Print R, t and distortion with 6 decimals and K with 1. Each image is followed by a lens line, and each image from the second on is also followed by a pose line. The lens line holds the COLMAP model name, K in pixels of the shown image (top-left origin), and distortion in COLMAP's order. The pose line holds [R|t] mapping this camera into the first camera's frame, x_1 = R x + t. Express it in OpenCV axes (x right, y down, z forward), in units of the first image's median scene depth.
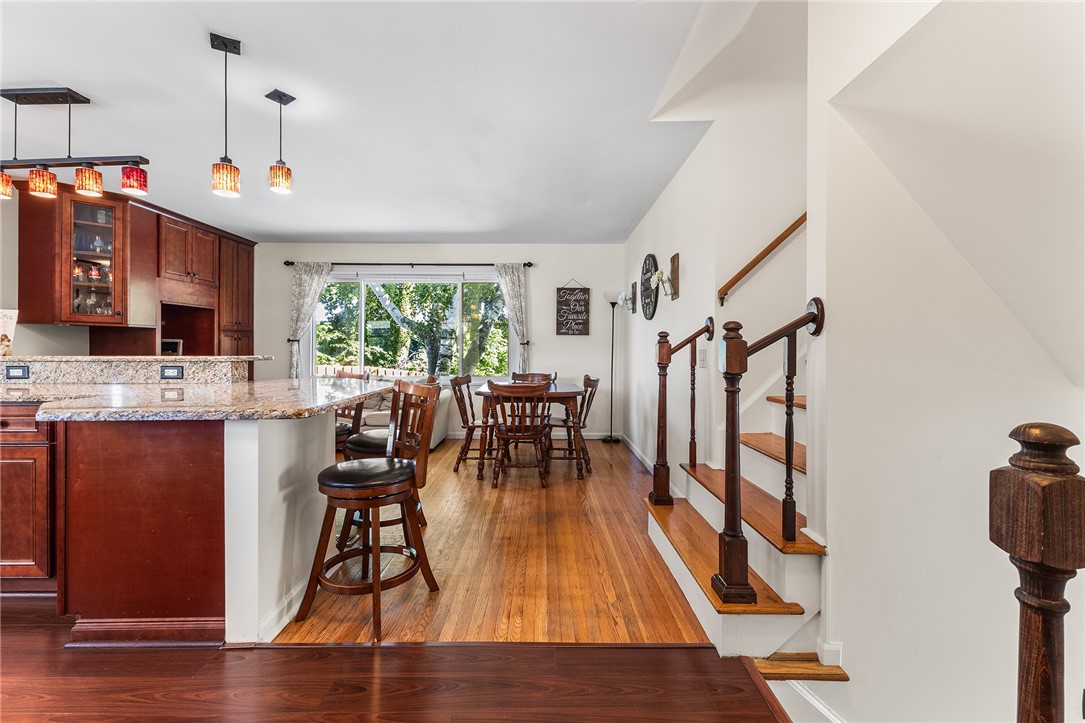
lens RADIAL K [[472.6, 0, 545.6], [0, 472.6, 350.5], [0, 0, 1]] dist [0.019061, -0.005882]
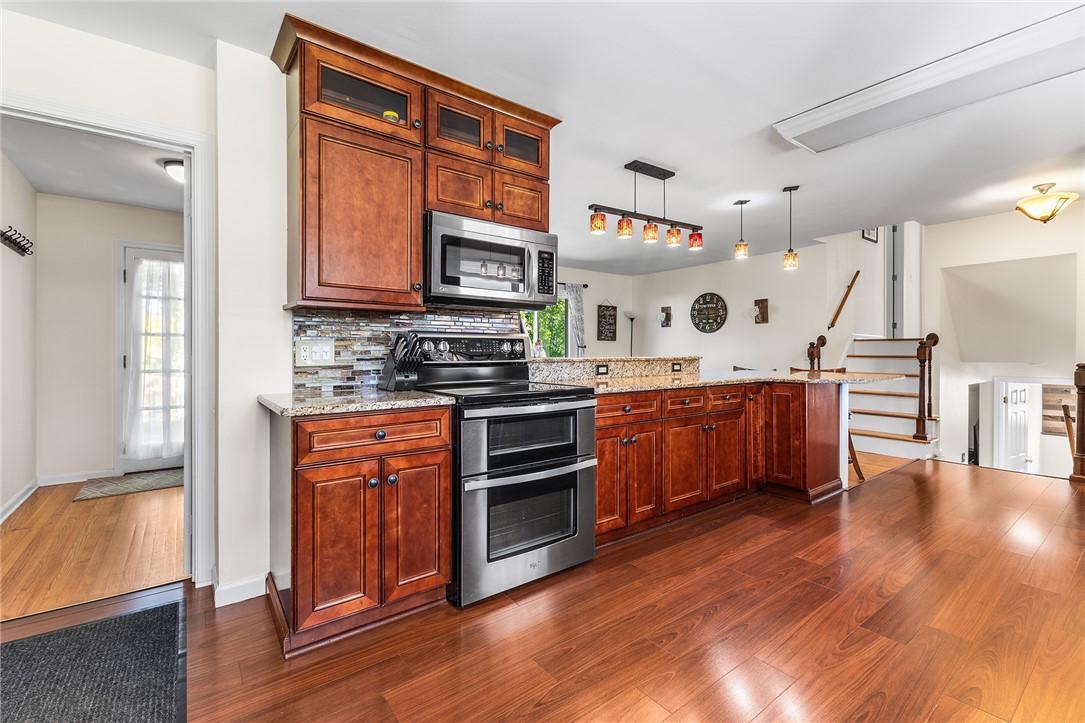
lens RADIAL K [[472.6, 0, 545.6], [0, 472.6, 350.5], [0, 0, 1]] dist [0.019061, -0.005882]
pose [[0.795567, -0.001931, 0.605863, -1.176279], [0.005245, 0.999979, -0.003699, -0.001188], [-0.605843, 0.006121, 0.795560, 0.051262]]
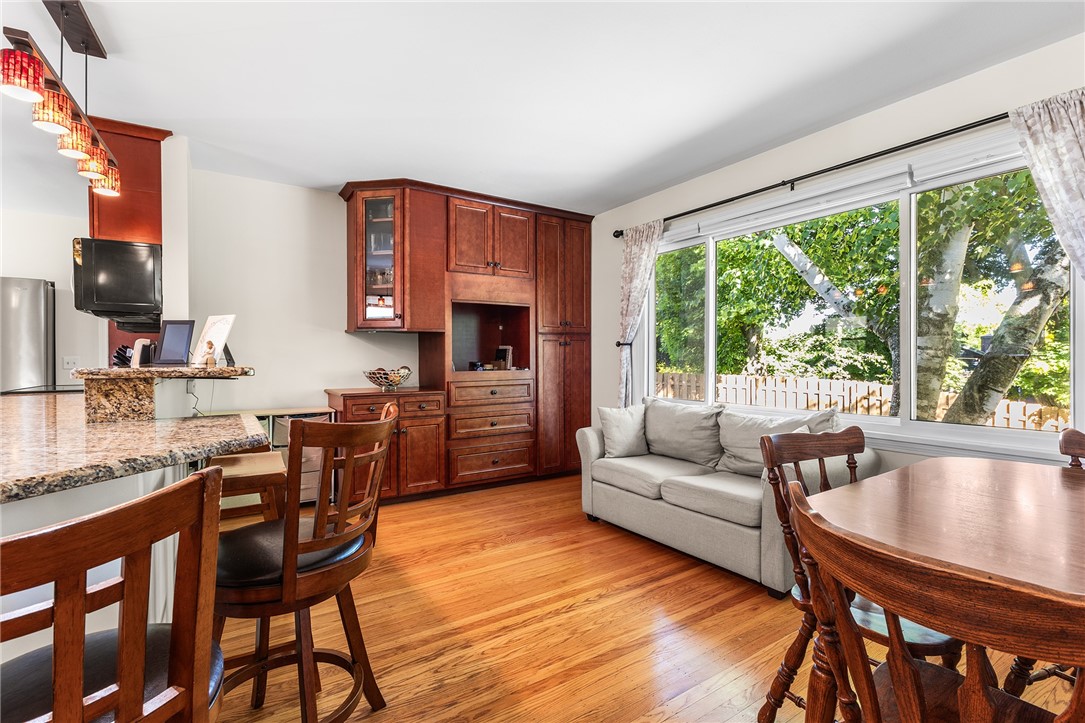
lens RADIAL K [[499.8, 0, 542.4], [0, 499.8, 364.5], [0, 0, 1]] dist [-0.002317, -0.000259]
pose [[0.551563, 0.006772, -0.834106, 0.015077], [0.001421, 0.999958, 0.009058, 0.002562], [0.834132, -0.006181, 0.551530, 0.649104]]
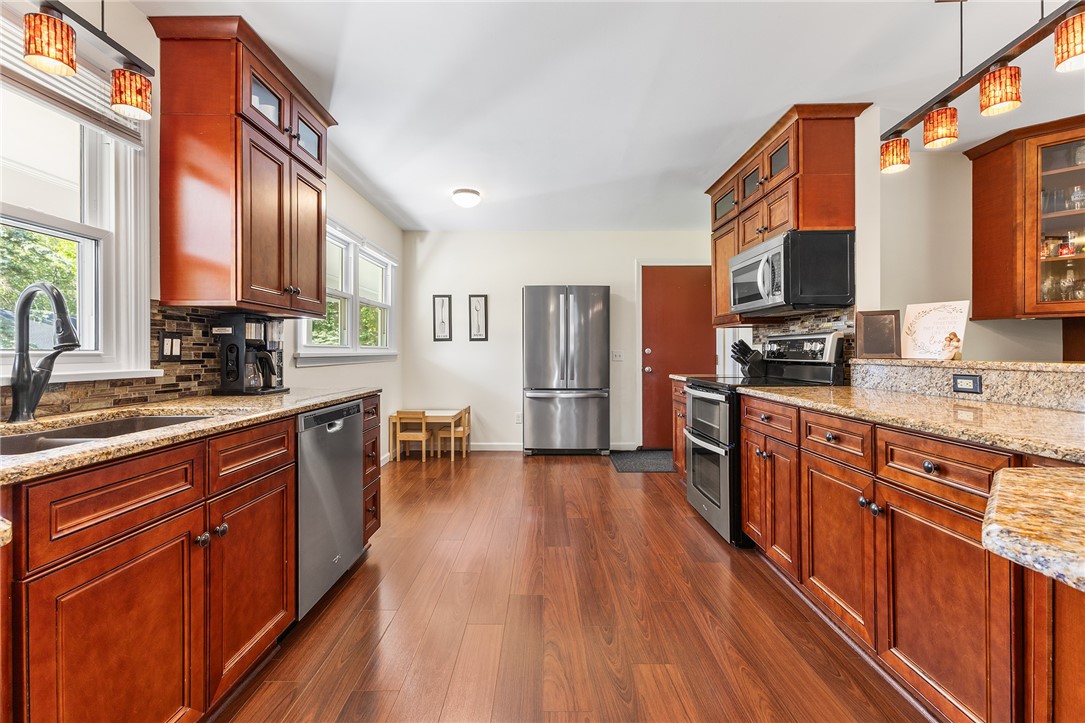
lens RADIAL K [[472.6, 0, 545.6], [0, 472.6, 350.5], [0, 0, 1]] dist [0.019061, -0.005882]
pose [[-0.000881, -0.006288, -0.999980, -0.231937], [0.000369, 0.999980, -0.006288, 0.000154], [1.000000, -0.000374, -0.000879, 0.222414]]
